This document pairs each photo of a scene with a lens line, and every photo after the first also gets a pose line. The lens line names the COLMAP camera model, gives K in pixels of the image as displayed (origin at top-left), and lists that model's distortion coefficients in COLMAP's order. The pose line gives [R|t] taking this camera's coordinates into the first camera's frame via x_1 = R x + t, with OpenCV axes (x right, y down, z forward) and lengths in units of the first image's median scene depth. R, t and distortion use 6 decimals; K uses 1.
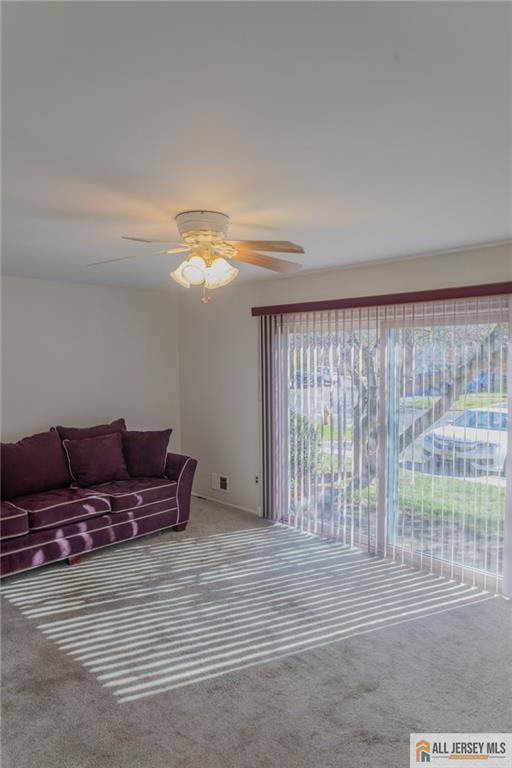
lens RADIAL K [[503.2, 0, 260.8], [0, 503.2, 388.9], [0, 0, 1]] dist [0.030233, -0.003741]
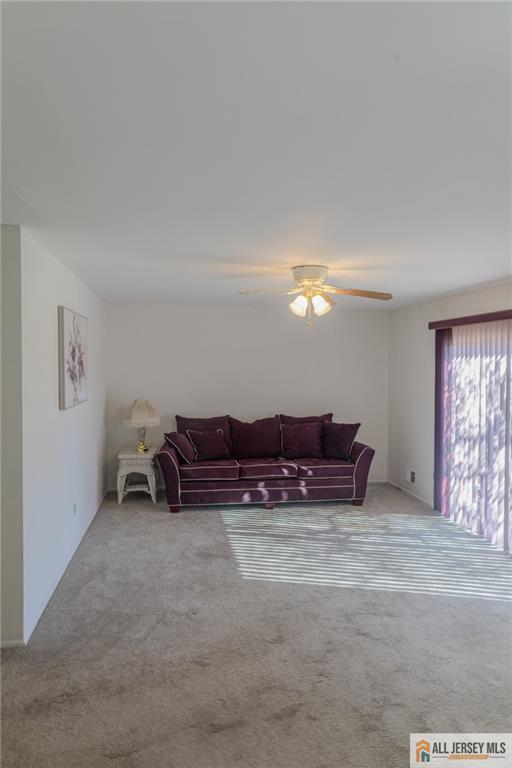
lens RADIAL K [[503.2, 0, 261.2], [0, 503.2, 390.7], [0, 0, 1]] dist [0.030233, -0.003741]
pose [[0.810316, 0.041626, -0.584513, 0.363670], [-0.051570, 0.998669, -0.000372, 0.013836], [0.583720, 0.030445, 0.811384, -0.149515]]
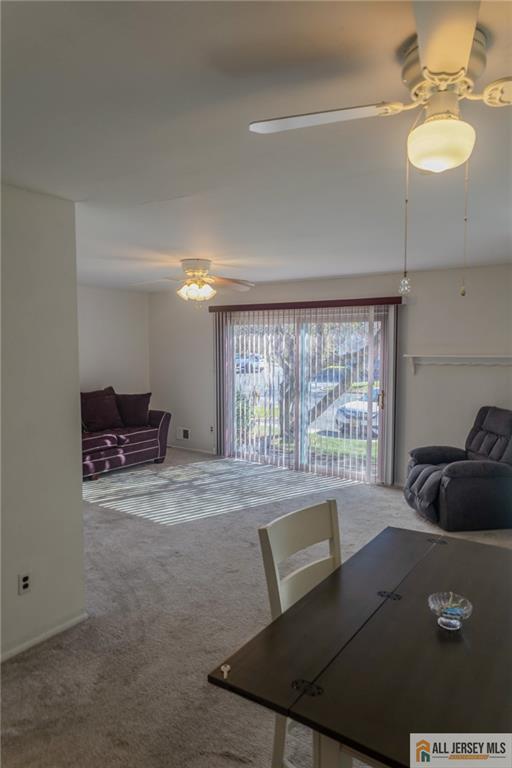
lens RADIAL K [[503.2, 0, 270.7], [0, 503.2, 387.0], [0, 0, 1]] dist [0.030233, -0.003741]
pose [[0.986406, -0.006317, 0.164206, -0.084893], [0.002955, 0.999781, 0.020709, 0.038661], [-0.164301, -0.019942, 0.986209, -0.453497]]
